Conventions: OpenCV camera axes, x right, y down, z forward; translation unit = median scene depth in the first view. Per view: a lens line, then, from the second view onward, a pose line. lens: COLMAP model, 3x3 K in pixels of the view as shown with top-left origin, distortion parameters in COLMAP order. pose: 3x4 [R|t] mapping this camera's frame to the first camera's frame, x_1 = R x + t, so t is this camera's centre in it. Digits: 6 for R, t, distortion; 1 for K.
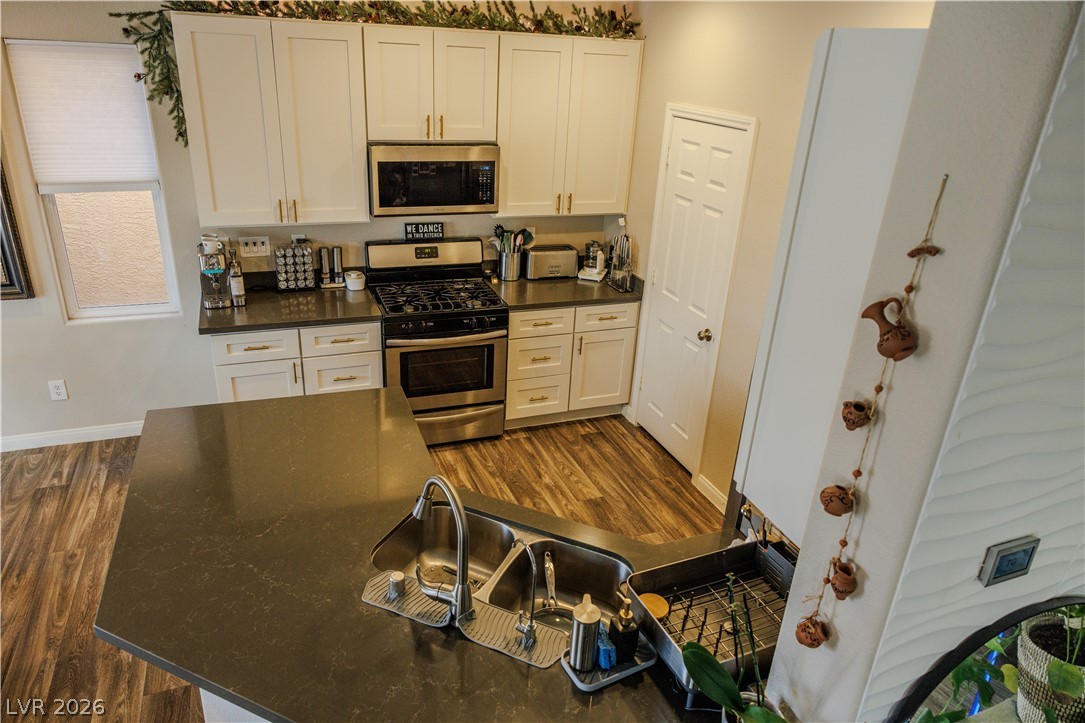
lens RADIAL K [[721.4, 0, 539.8], [0, 721.4, 359.2], [0, 0, 1]] dist [0.001846, 0.003435]
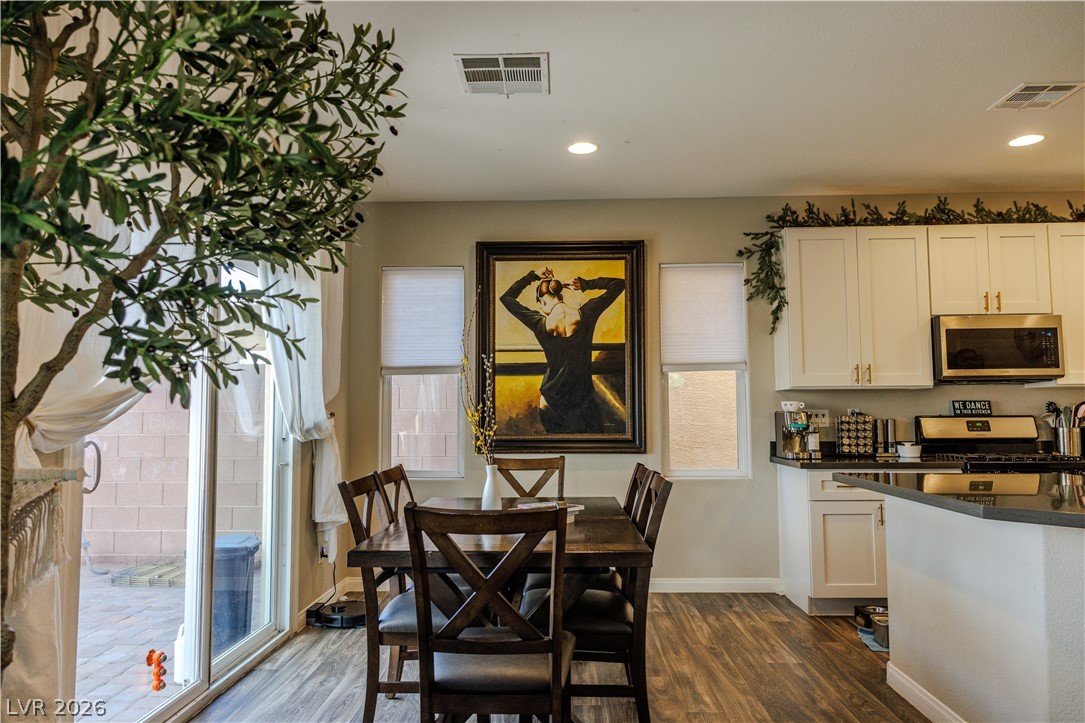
lens RADIAL K [[721.4, 0, 541.1], [0, 721.4, 364.2], [0, 0, 1]] dist [0.001846, 0.003435]
pose [[0.918925, -0.085251, -0.385109, -0.358610], [-0.107911, 0.884775, -0.453353, 0.342074], [0.379383, 0.458155, 0.803842, -0.124481]]
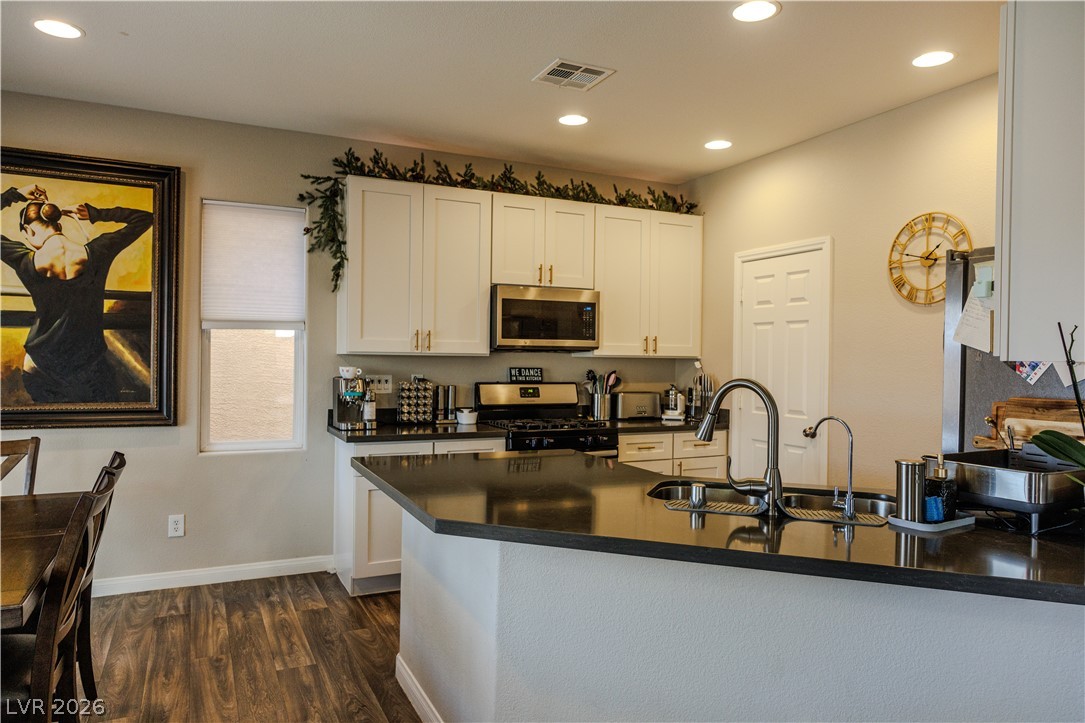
lens RADIAL K [[721.4, 0, 539.2], [0, 721.4, 363.9], [0, 0, 1]] dist [0.001846, 0.003435]
pose [[0.996493, -0.039439, 0.073798, -0.242151], [0.065197, 0.918786, -0.389335, 0.257824], [-0.052450, 0.392781, 0.918135, -0.012461]]
